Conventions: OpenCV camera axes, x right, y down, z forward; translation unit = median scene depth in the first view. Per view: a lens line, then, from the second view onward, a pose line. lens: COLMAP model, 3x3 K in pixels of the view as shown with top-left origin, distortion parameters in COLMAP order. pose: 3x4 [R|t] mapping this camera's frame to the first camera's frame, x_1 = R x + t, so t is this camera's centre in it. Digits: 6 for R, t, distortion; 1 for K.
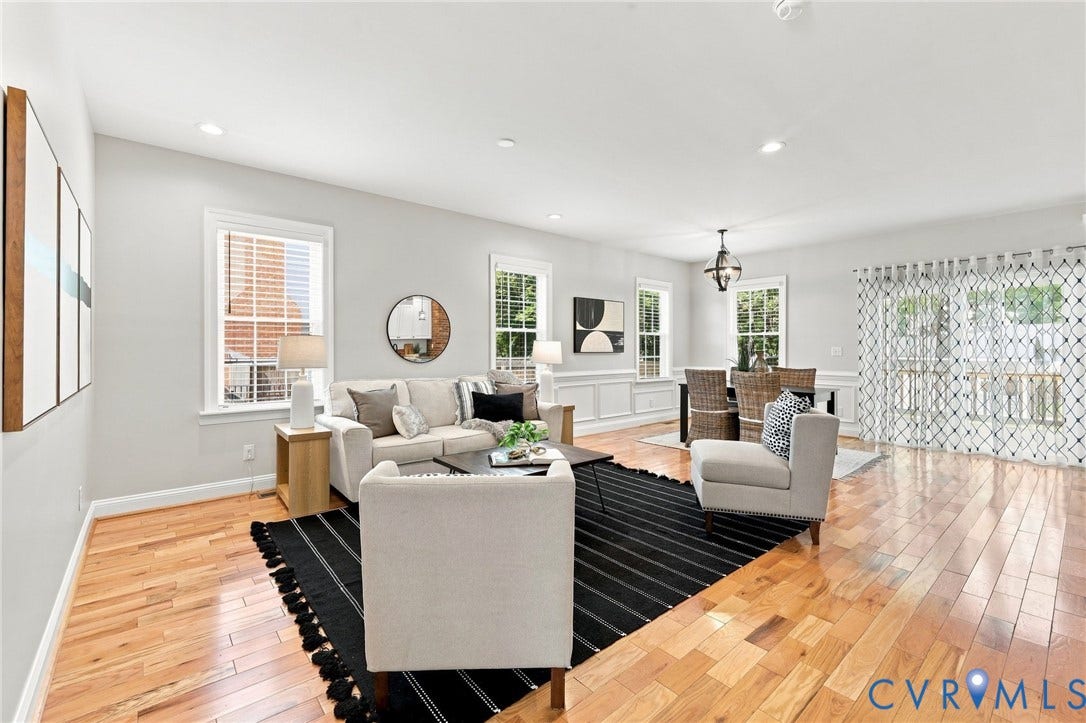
lens RADIAL K [[453.4, 0, 548.9], [0, 453.4, 355.6], [0, 0, 1]] dist [0.000635, -0.000043]
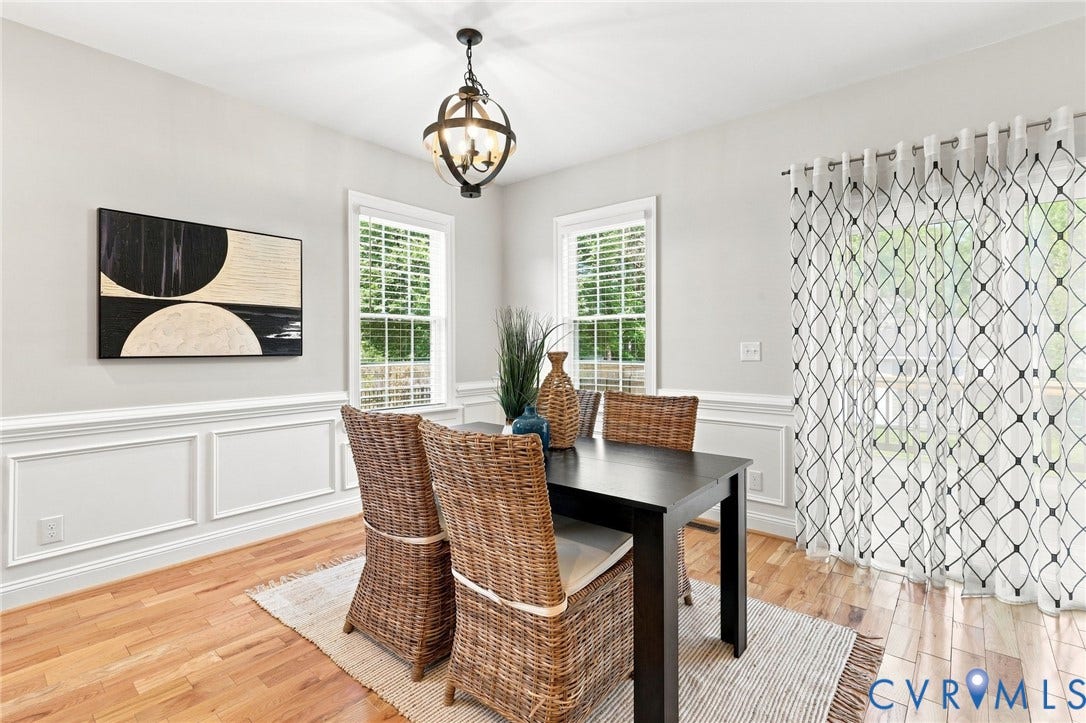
lens RADIAL K [[520.5, 0, 538.3], [0, 520.5, 355.4], [0, 0, 1]] dist [-0.002922, -0.000083]
pose [[0.986201, -0.006527, 0.165424, 0.352014], [0.006128, 0.999977, 0.002926, -0.008412], [-0.165439, -0.001872, 0.986218, 0.540337]]
